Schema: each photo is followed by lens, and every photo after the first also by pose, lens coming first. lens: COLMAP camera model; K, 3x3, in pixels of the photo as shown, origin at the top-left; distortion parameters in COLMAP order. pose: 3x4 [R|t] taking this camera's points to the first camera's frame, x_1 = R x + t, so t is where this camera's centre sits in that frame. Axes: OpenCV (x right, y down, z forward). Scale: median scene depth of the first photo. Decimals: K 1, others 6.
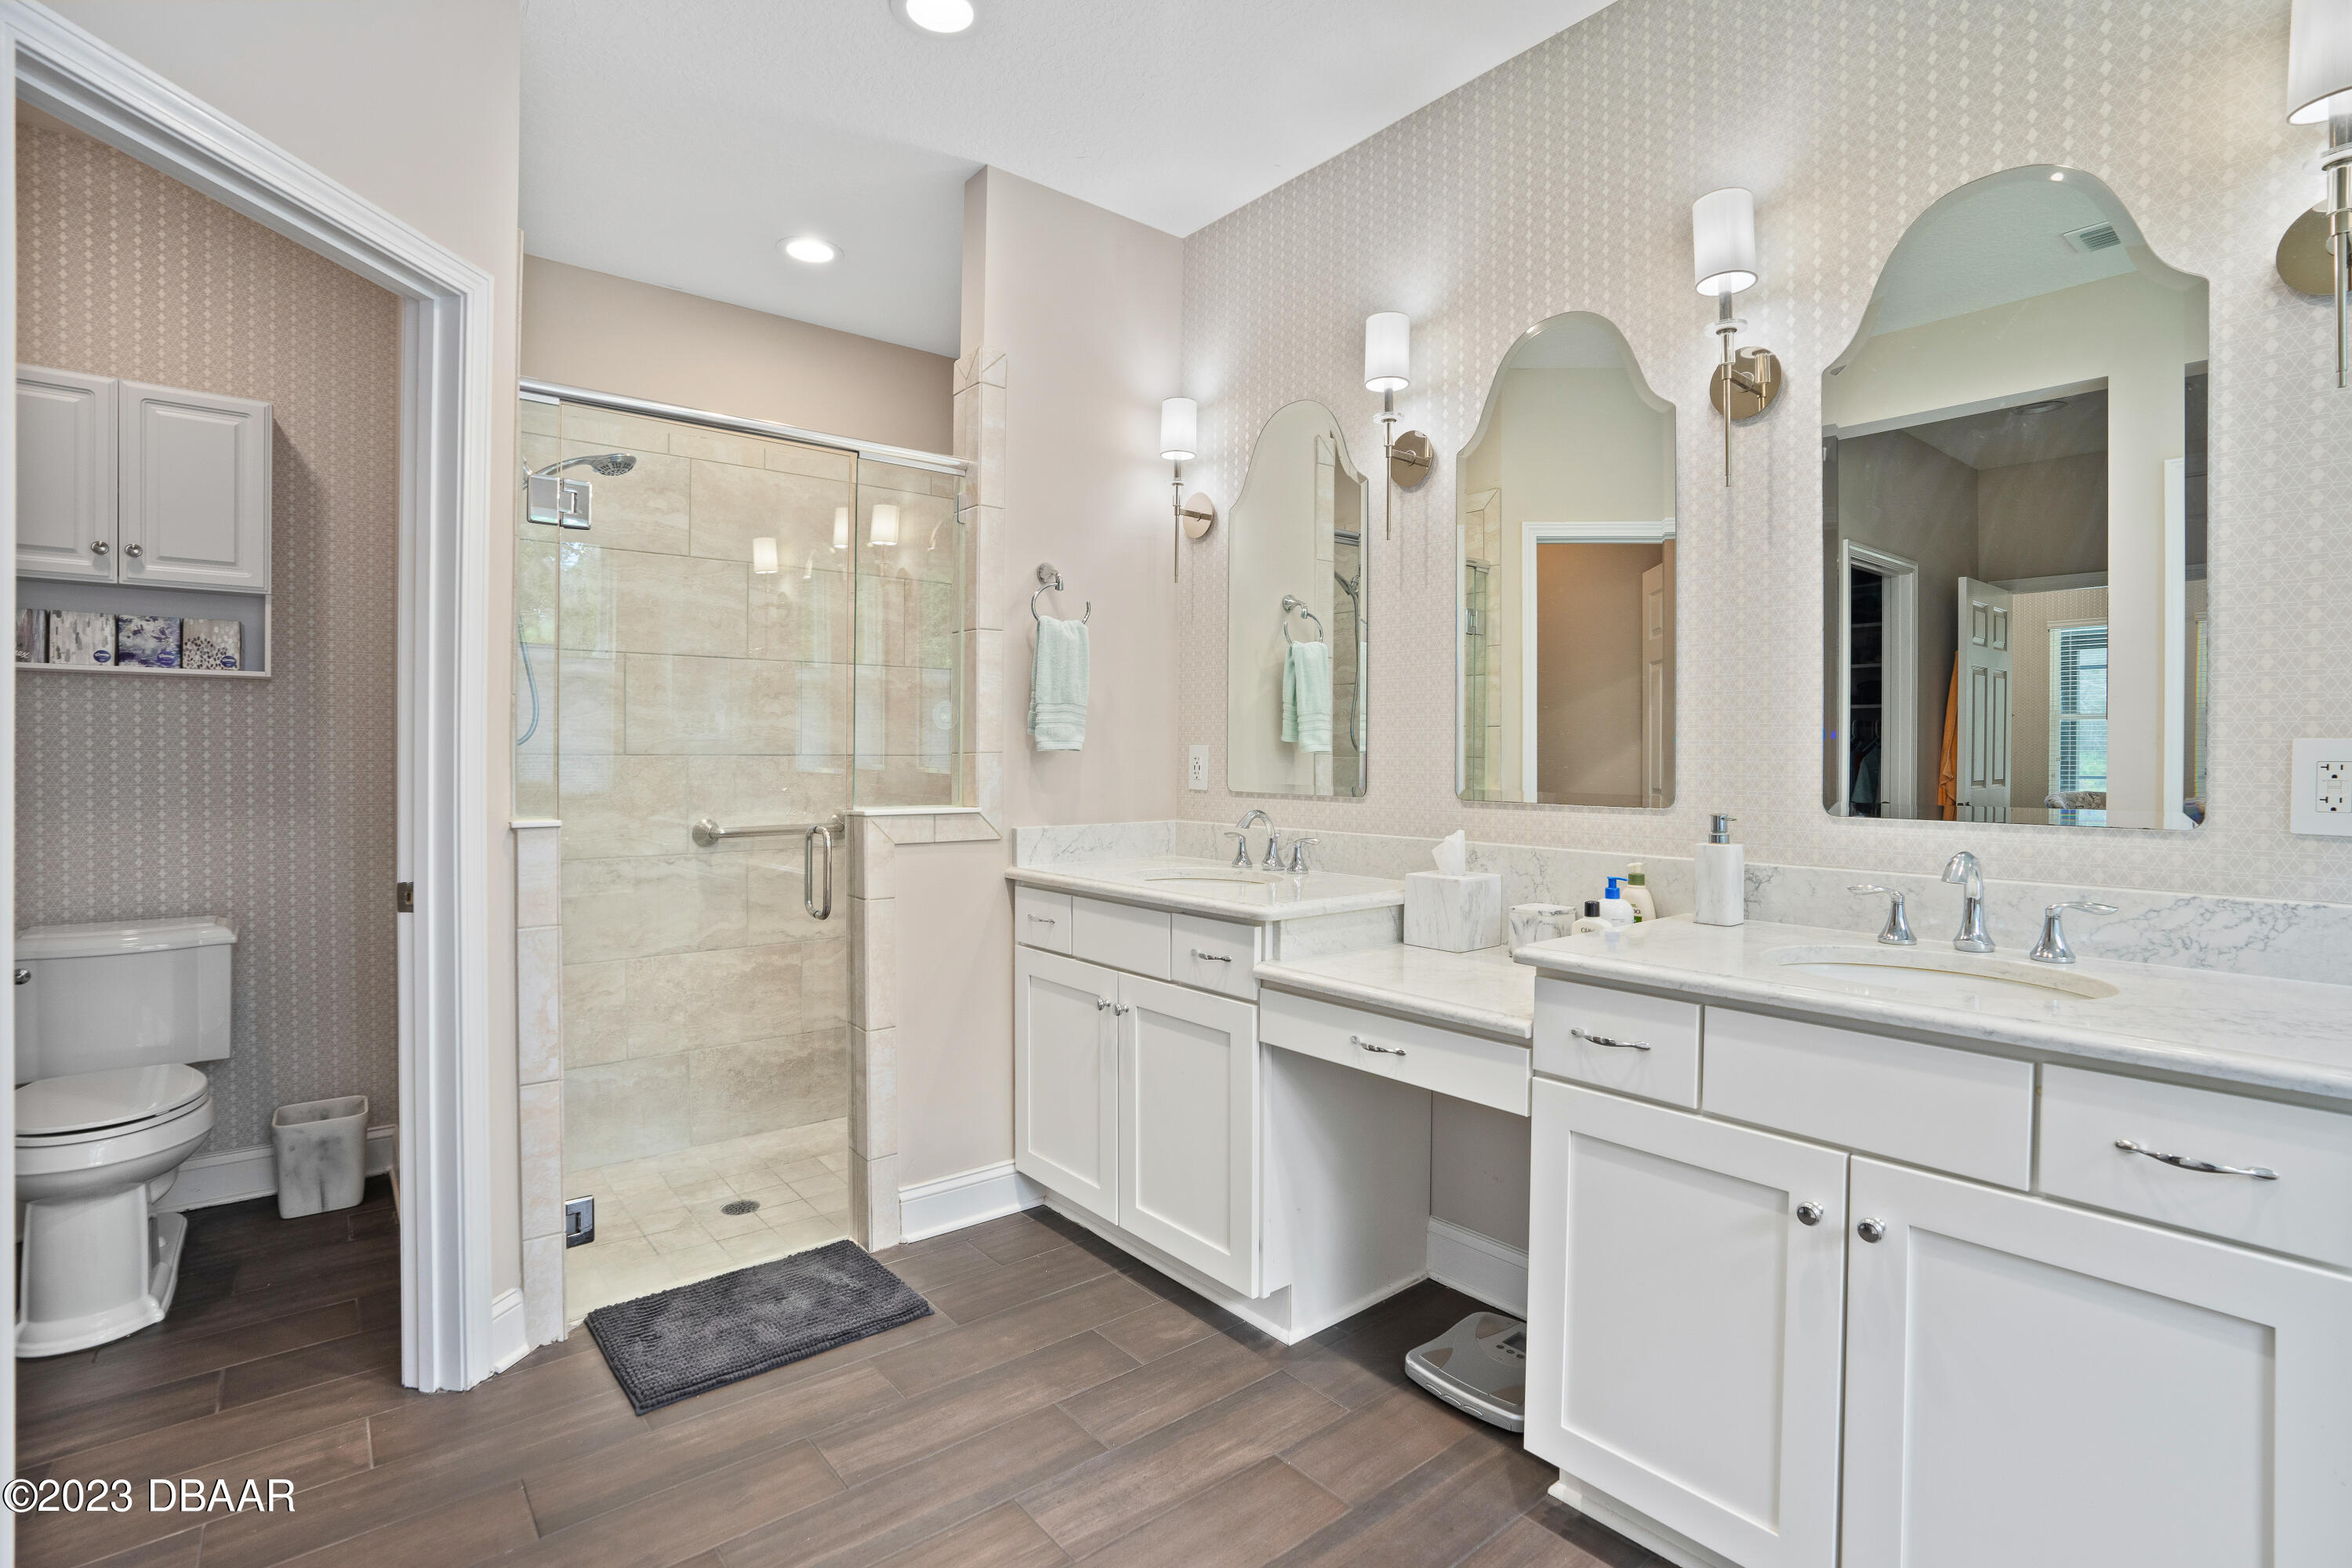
lens RADIAL K [[1108.0, 0, 1176.0], [0, 1108.0, 784.0], [0, 0, 1]] dist [-0.055445, 0.016851]
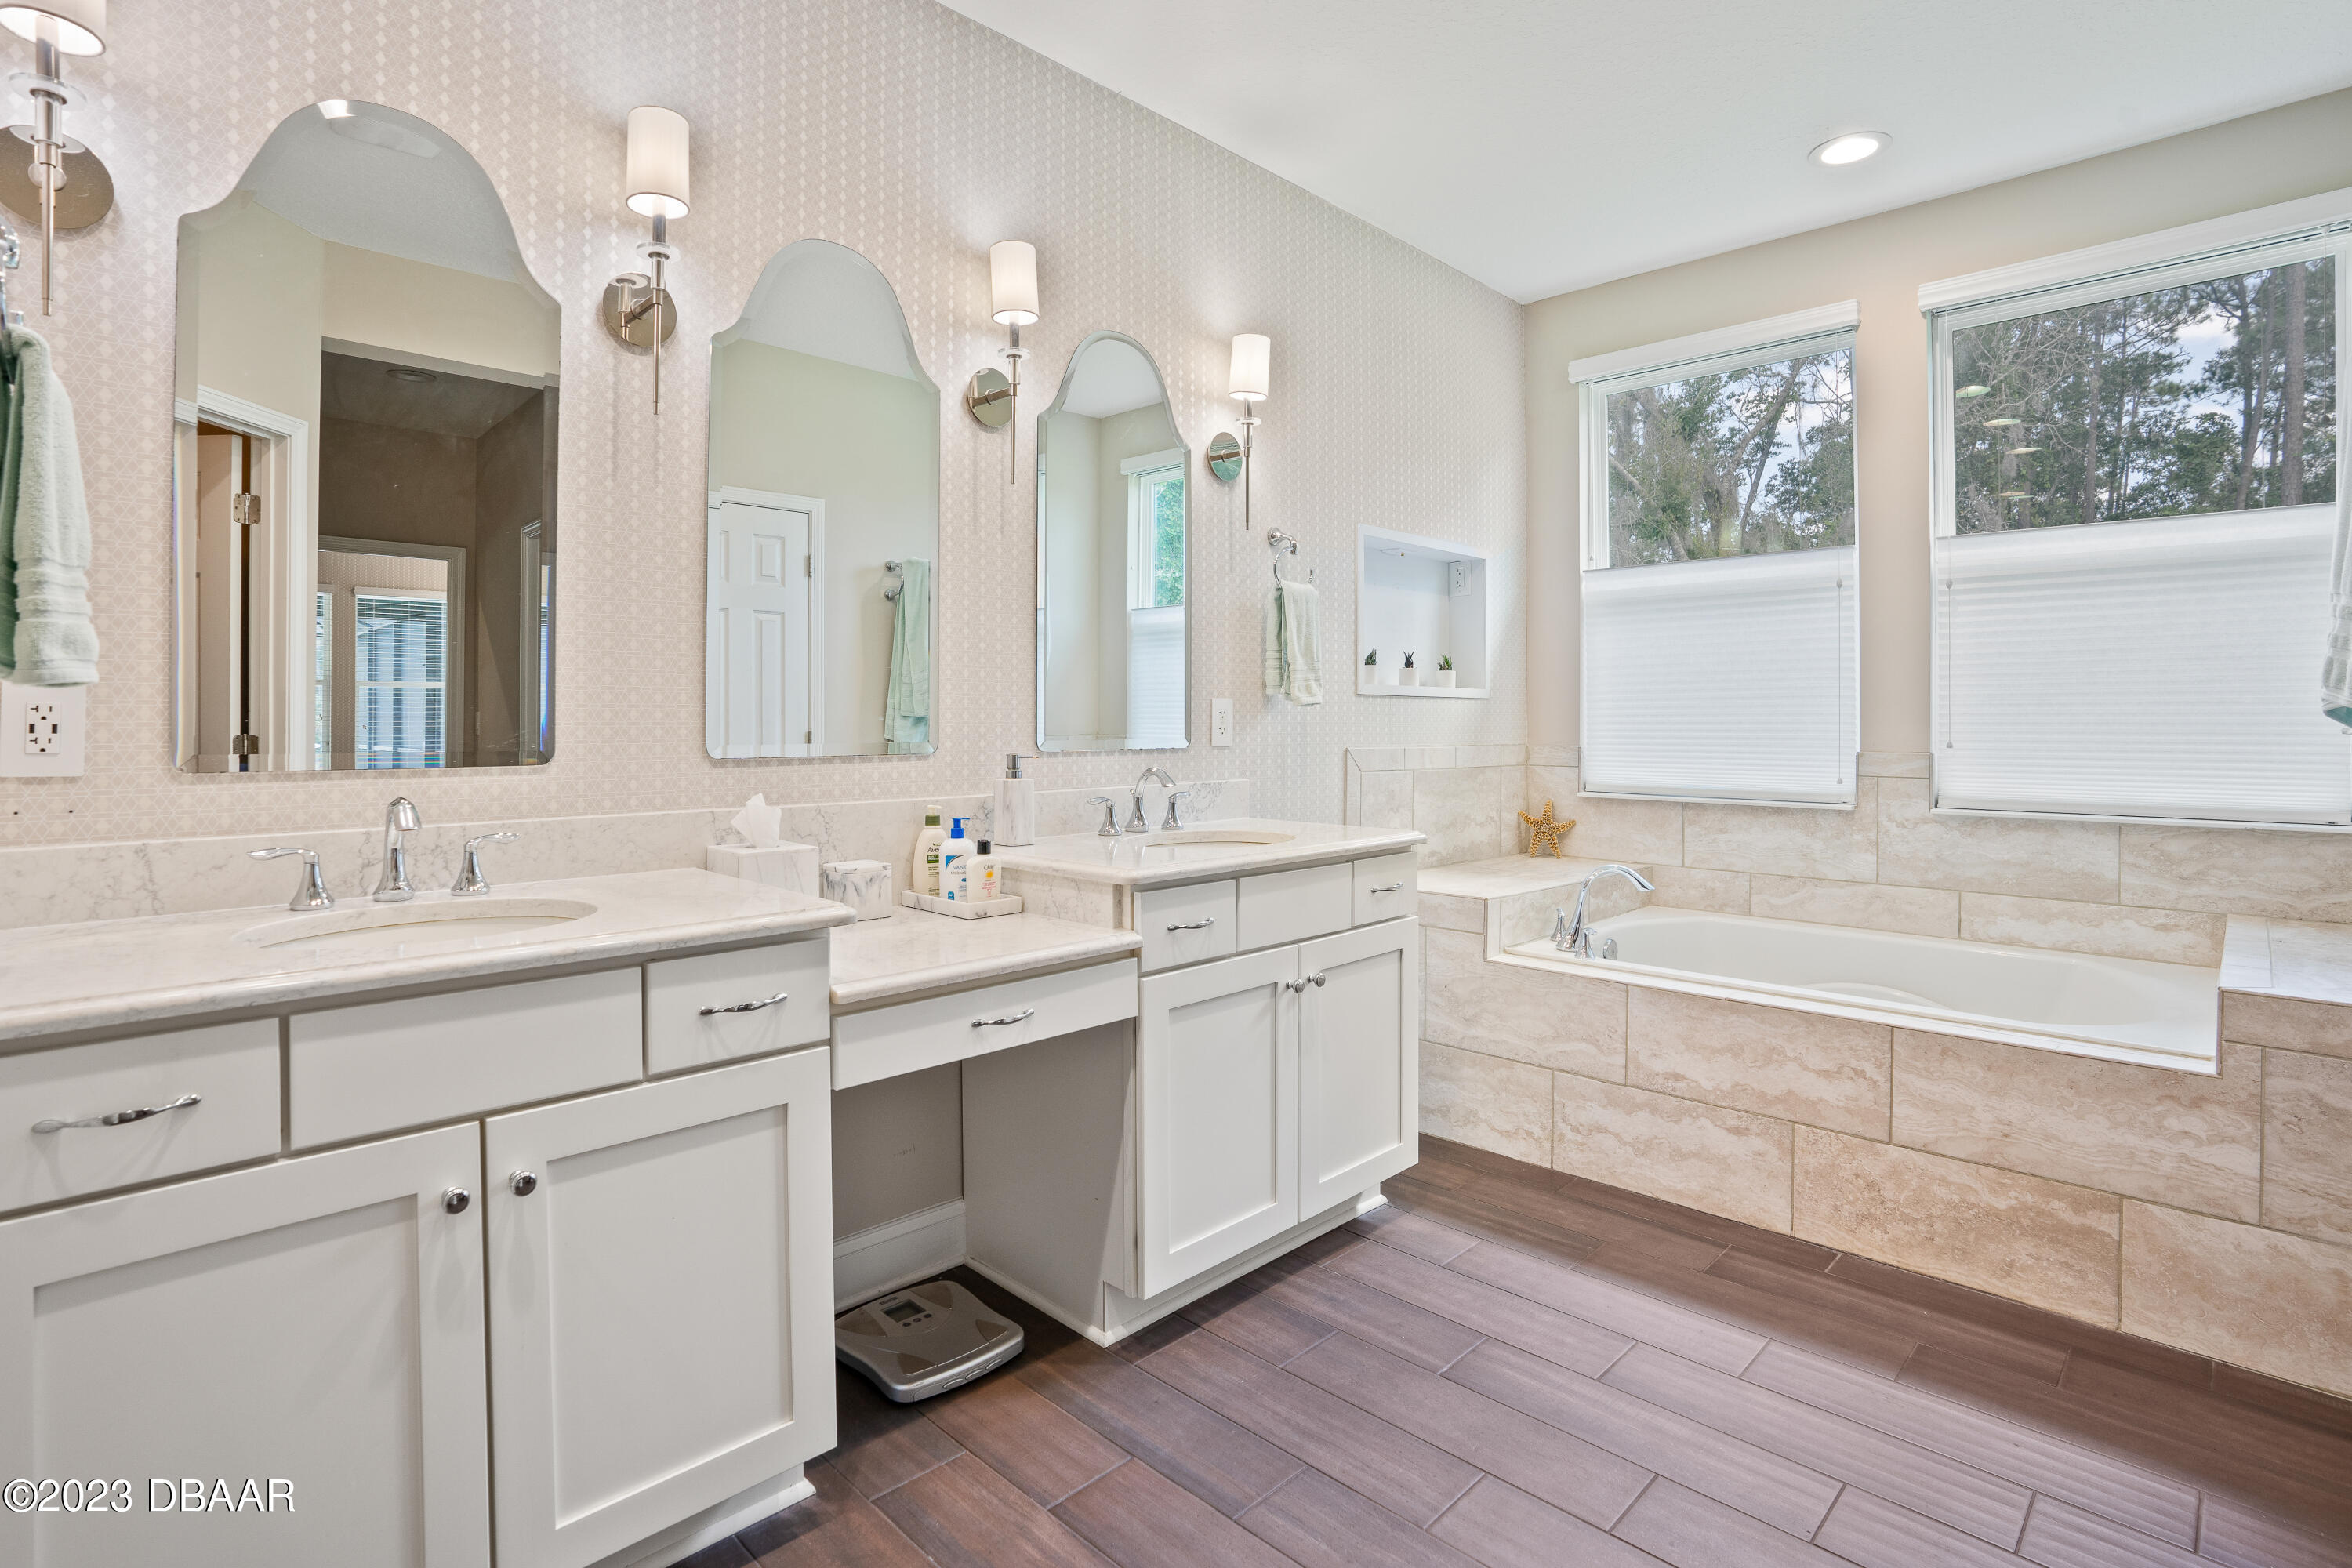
lens RADIAL K [[1147.9, 0, 1178.1], [0, 1147.9, 711.2], [0, 0, 1]] dist [-0.036963, 0.000831]
pose [[-0.095947, -0.010584, 0.995330, -0.746654], [0.018840, 0.999745, 0.012447, -0.030093], [-0.995208, 0.019946, -0.095723, 0.891317]]
